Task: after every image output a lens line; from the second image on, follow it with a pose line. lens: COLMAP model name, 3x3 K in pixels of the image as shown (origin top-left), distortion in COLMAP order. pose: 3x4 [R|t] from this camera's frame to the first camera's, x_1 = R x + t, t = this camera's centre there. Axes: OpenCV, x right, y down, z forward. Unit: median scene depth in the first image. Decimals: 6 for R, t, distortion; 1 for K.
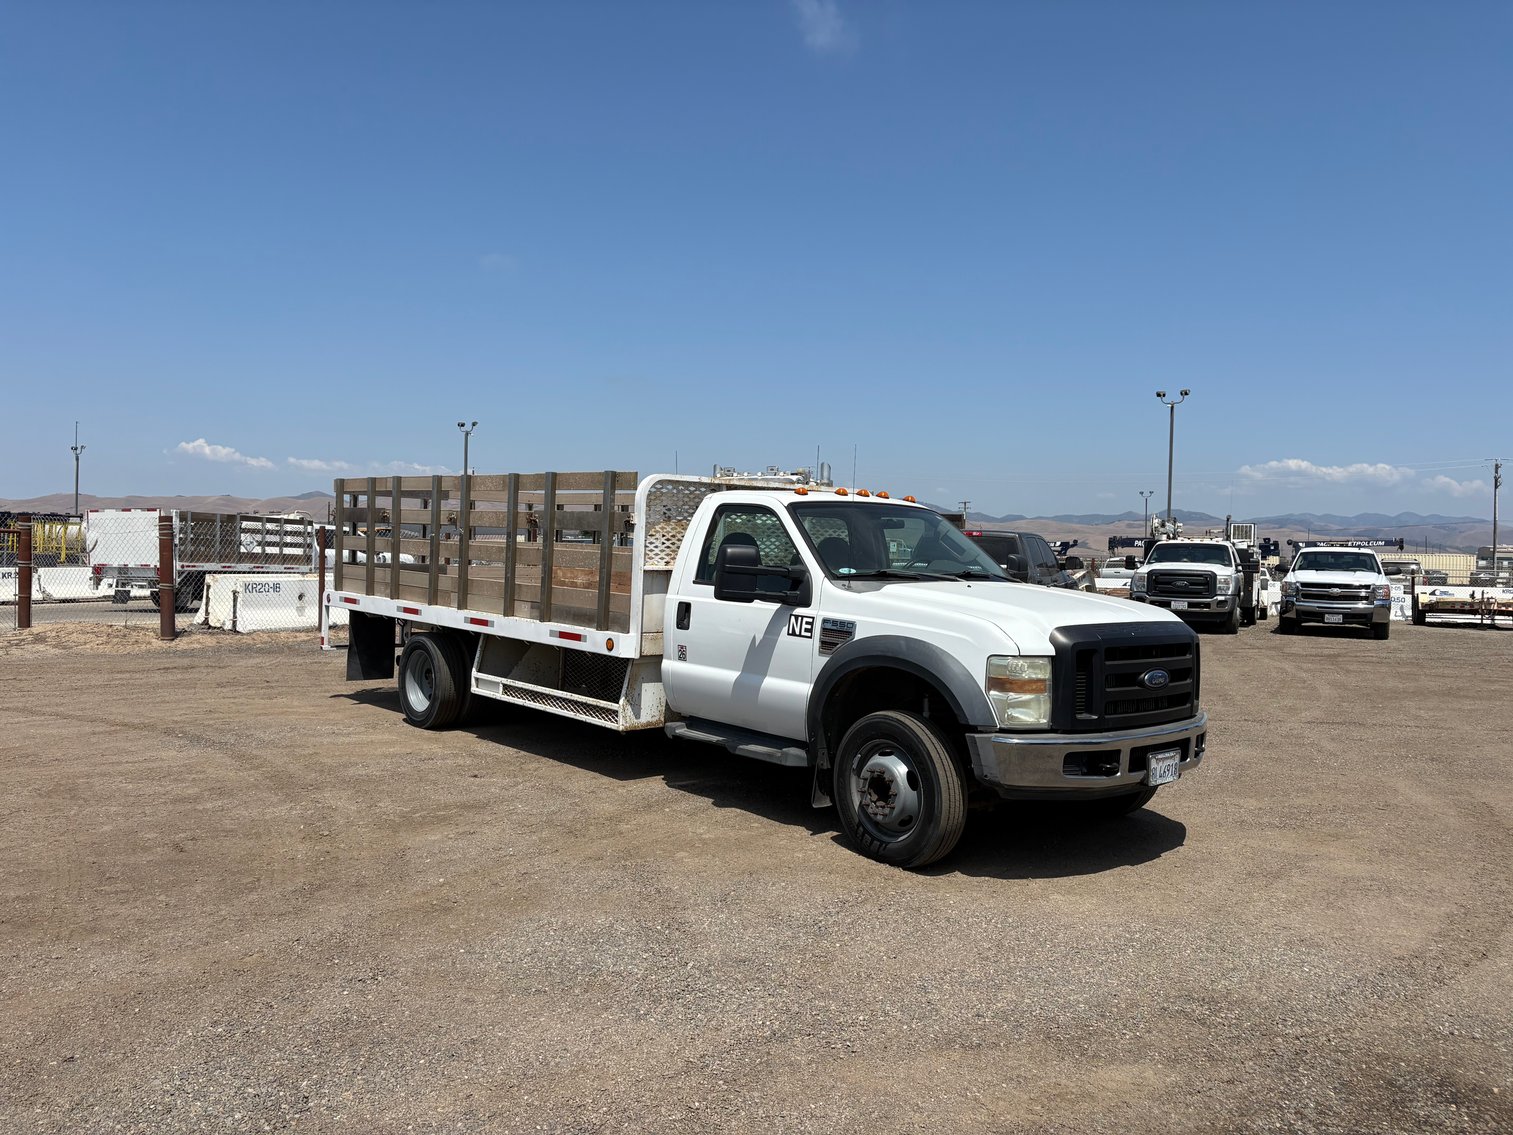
lens RADIAL K [[1153.3, 0, 756.5], [0, 1153.3, 567.5], [0, 0, 1]] dist [0.002945, 0.000509]
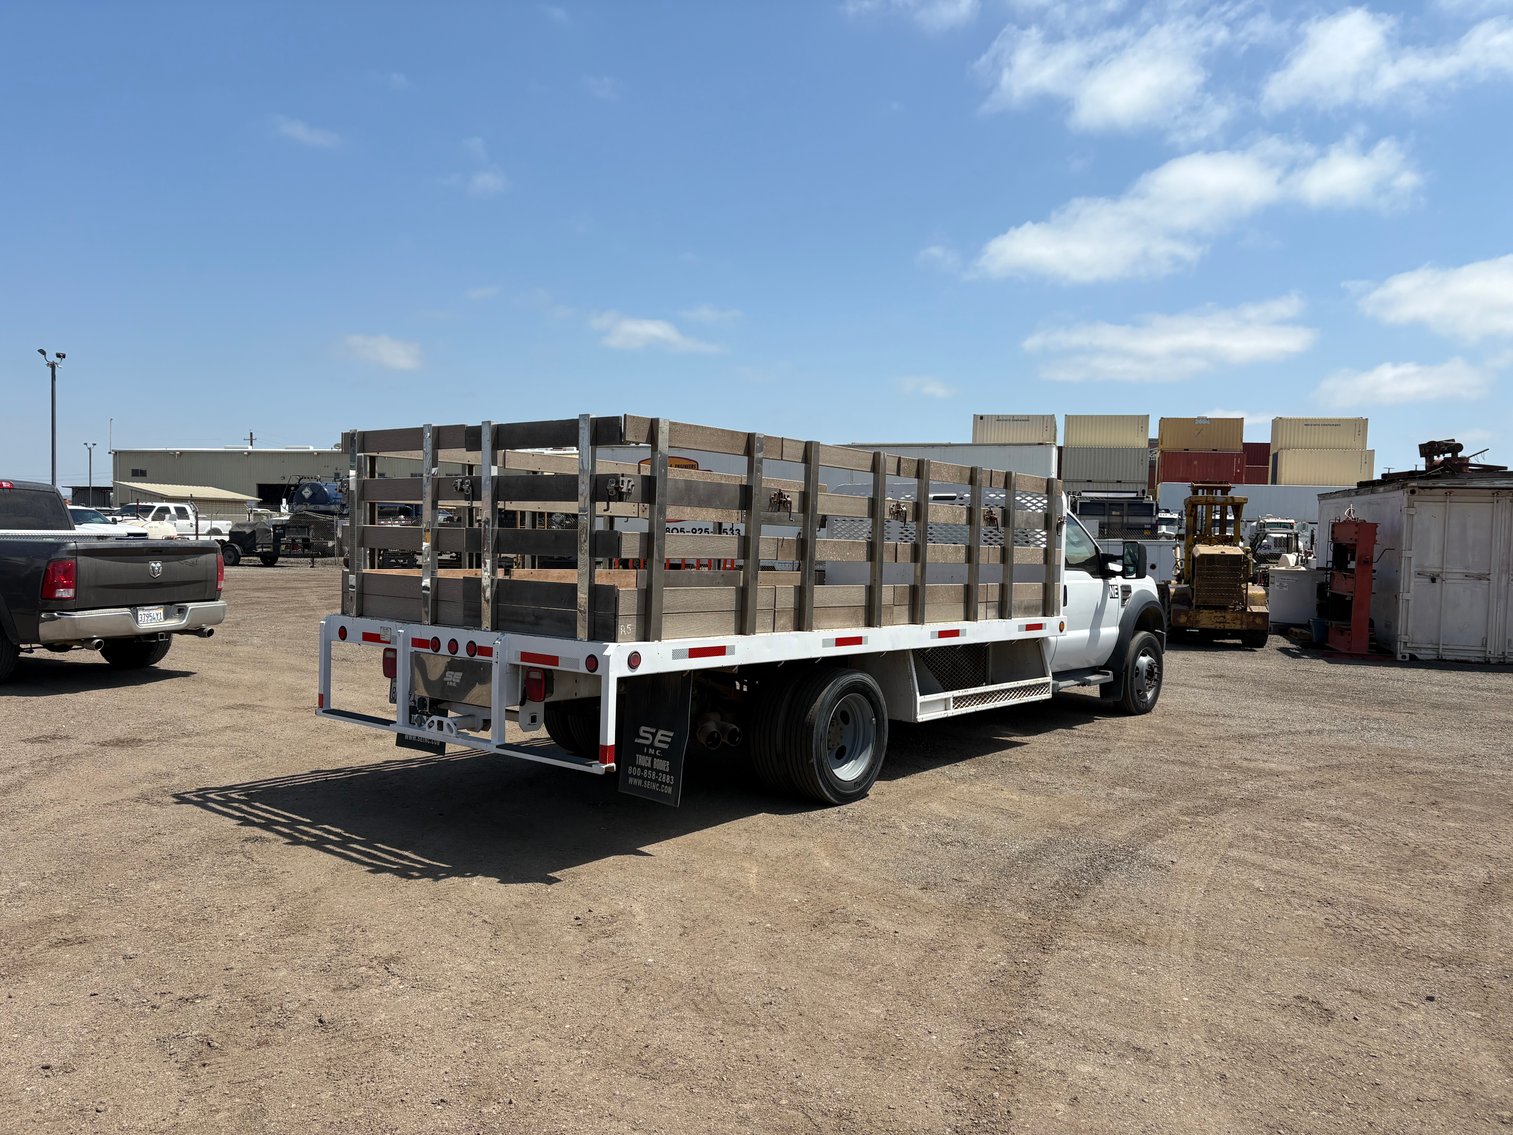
lens RADIAL K [[1153.3, 0, 756.5], [0, 1153.3, 567.5], [0, 0, 1]] dist [0.002945, 0.000509]
pose [[-0.159035, -0.075135, 0.984410, -1.045804], [-0.031584, 0.996977, 0.070991, -0.057468], [-0.986768, -0.019801, -0.160927, 1.266323]]
